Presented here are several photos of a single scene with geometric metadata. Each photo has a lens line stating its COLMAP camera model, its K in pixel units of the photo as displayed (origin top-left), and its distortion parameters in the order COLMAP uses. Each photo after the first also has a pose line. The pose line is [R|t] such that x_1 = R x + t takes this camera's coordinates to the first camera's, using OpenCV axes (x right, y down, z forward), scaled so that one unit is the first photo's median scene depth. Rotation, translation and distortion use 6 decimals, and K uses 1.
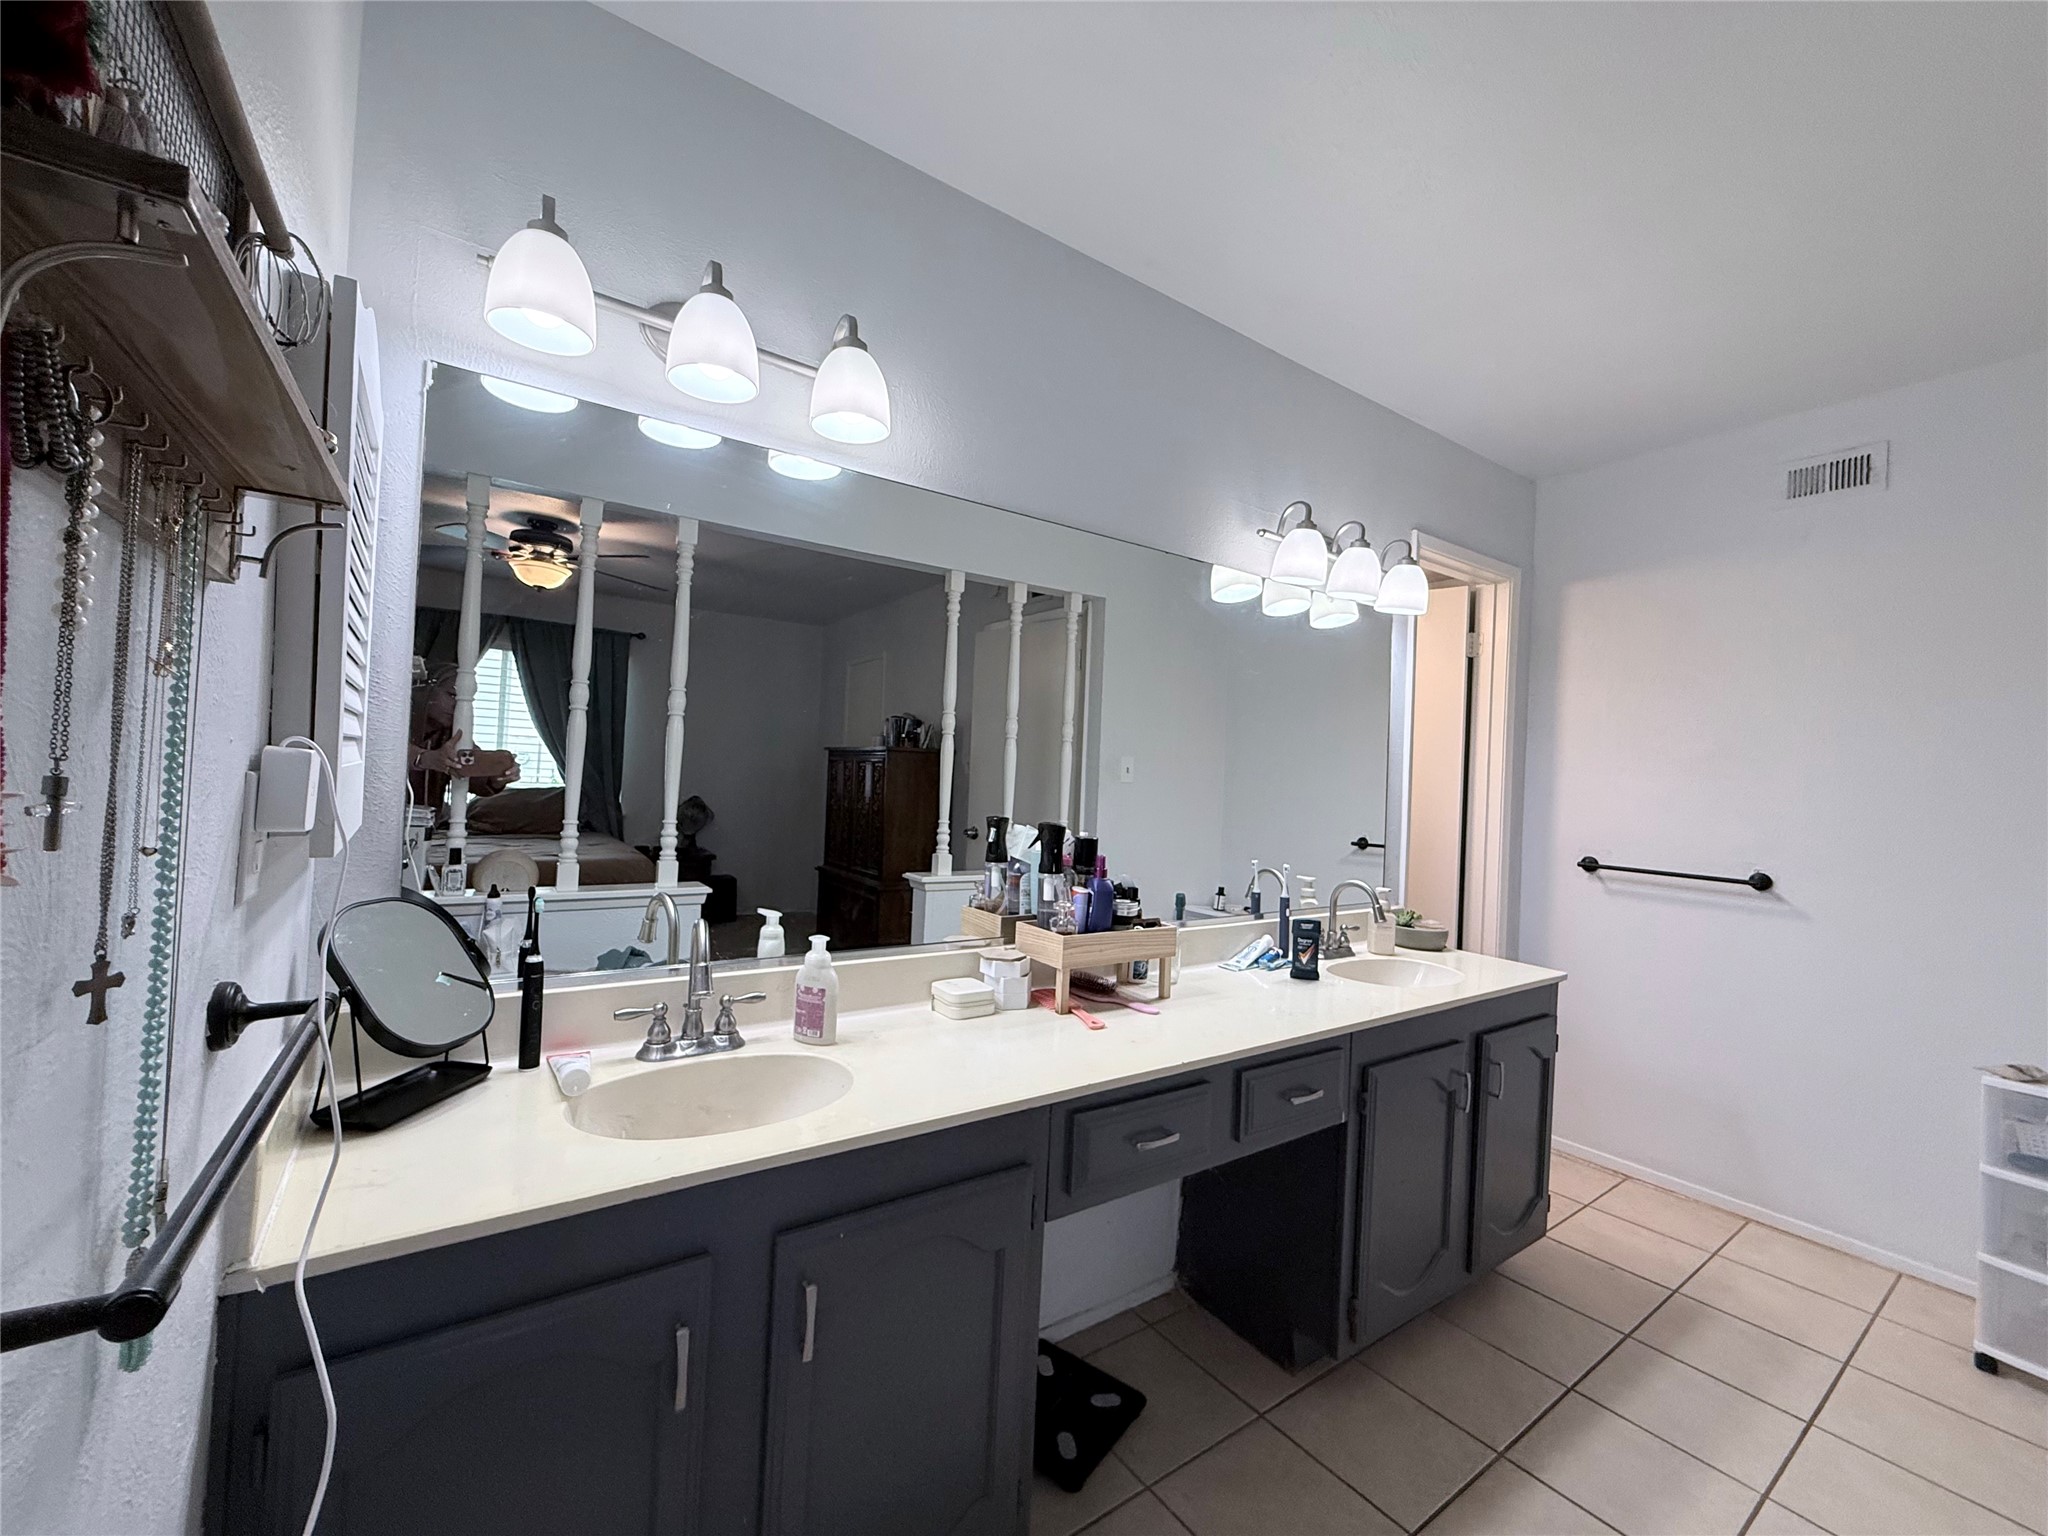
lens RADIAL K [[813.3, 0, 1030.1], [0, 813.3, 769.0], [0, 0, 1]] dist [-0.001252, 0.000342]
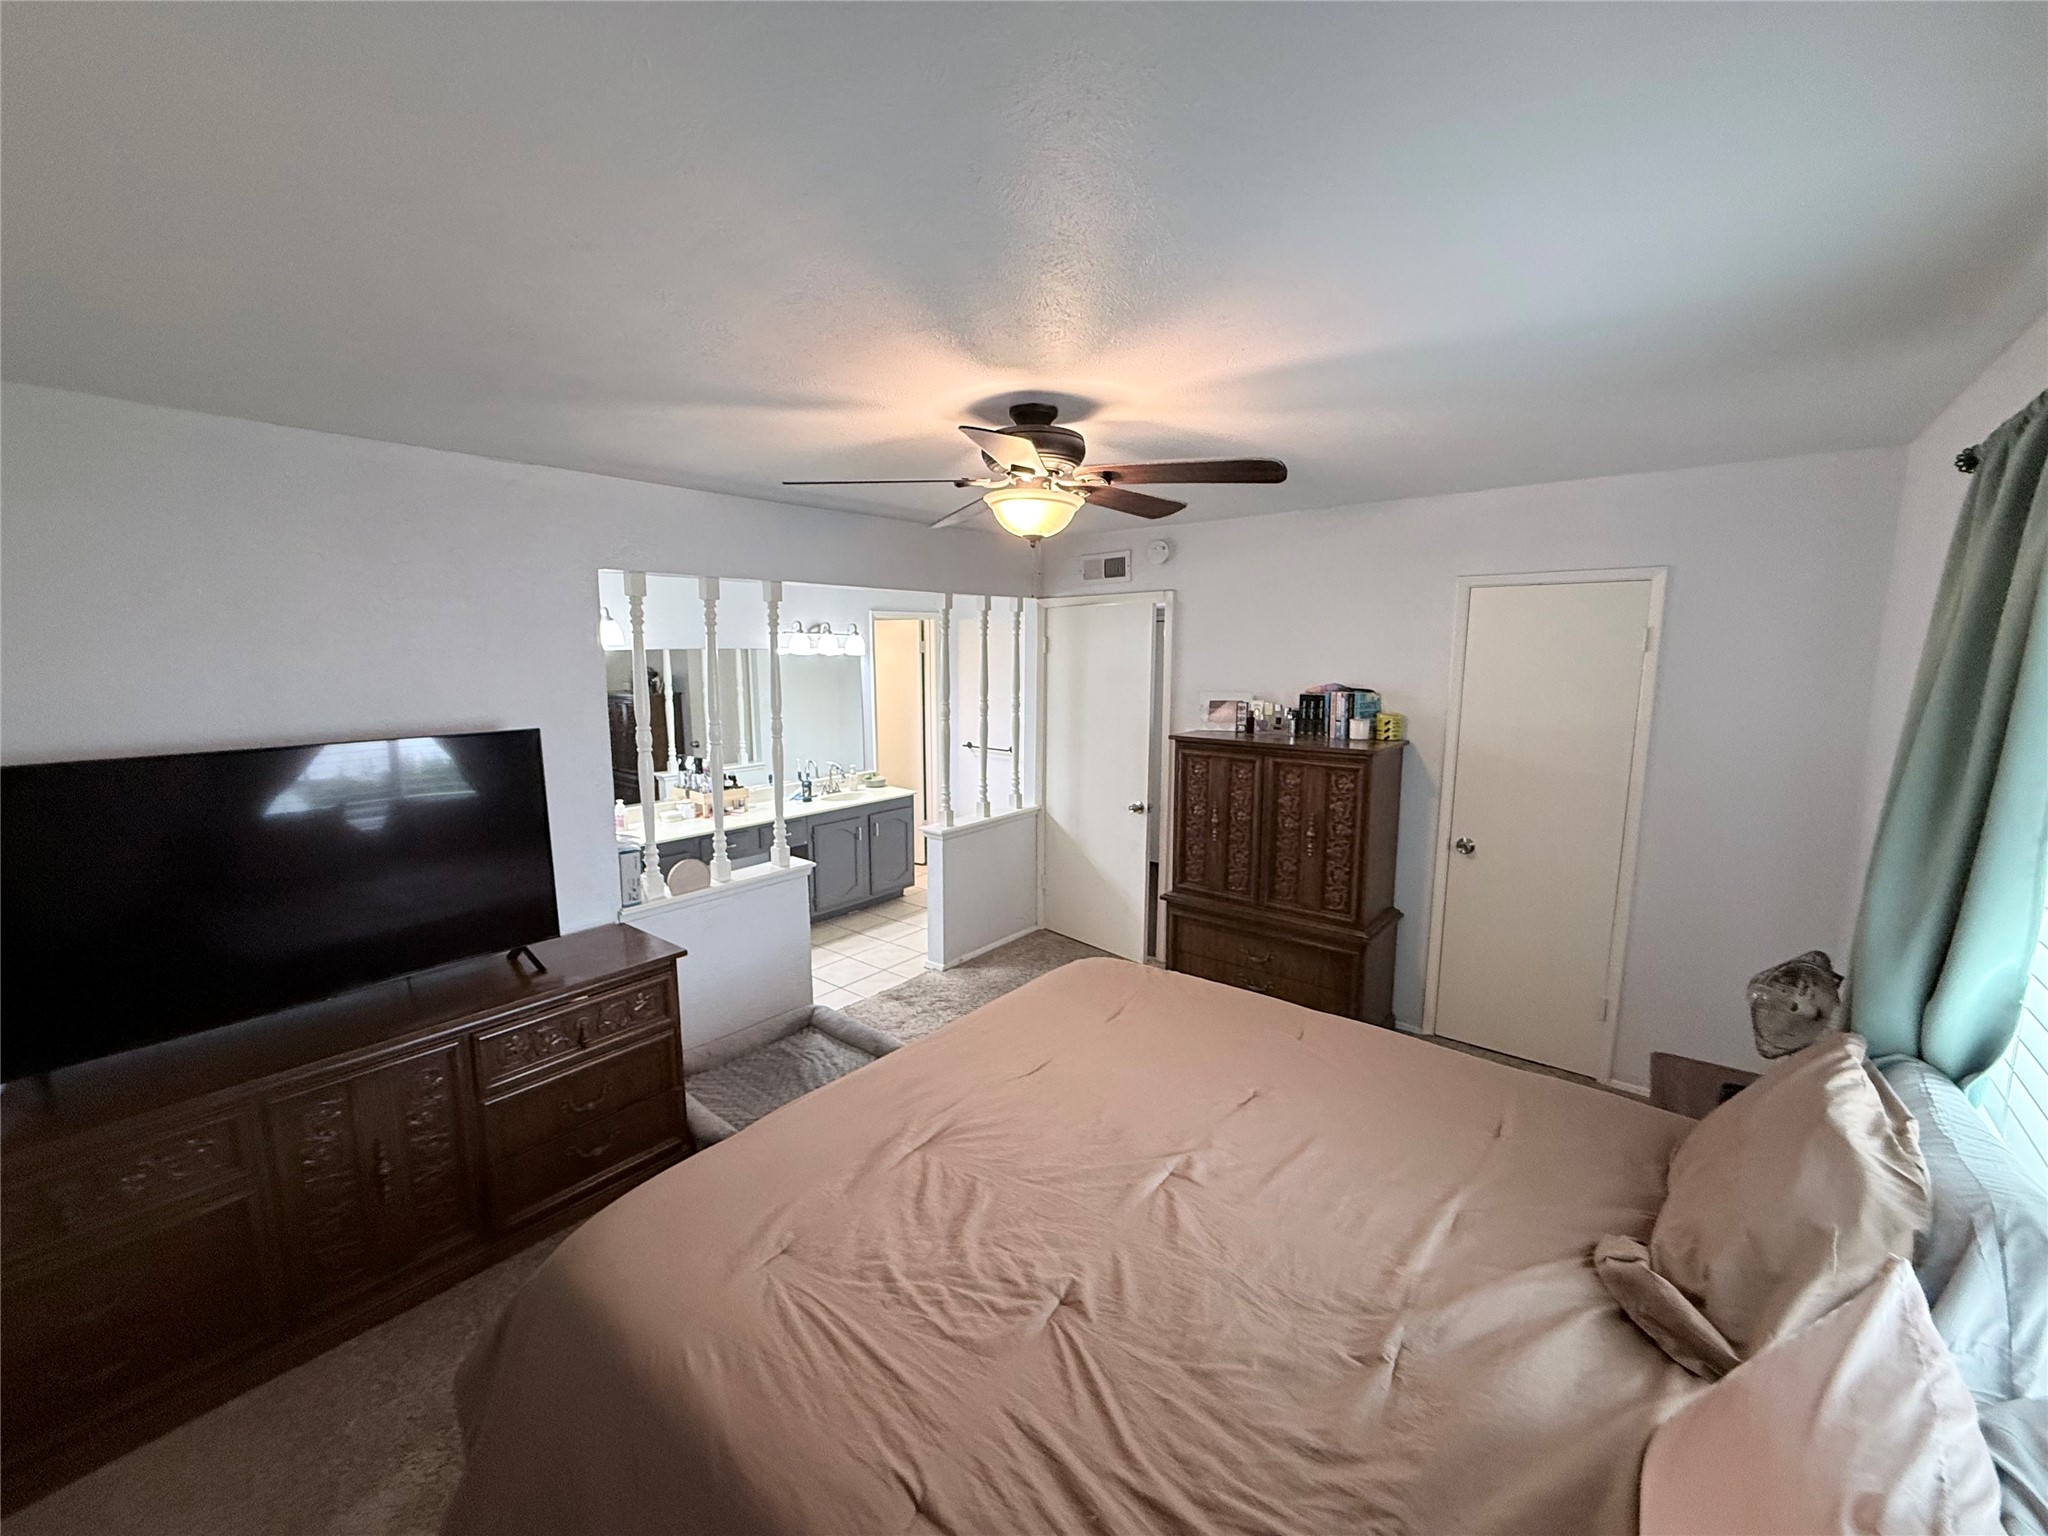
lens RADIAL K [[813.3, 0, 1018.4], [0, 813.3, 773.1], [0, 0, 1]] dist [-0.001252, 0.000342]
pose [[0.968382, -0.083087, 0.235228, 0.443738], [0.040111, 0.982497, 0.181908, -0.359222], [-0.246225, -0.166721, 0.954766, -2.066917]]
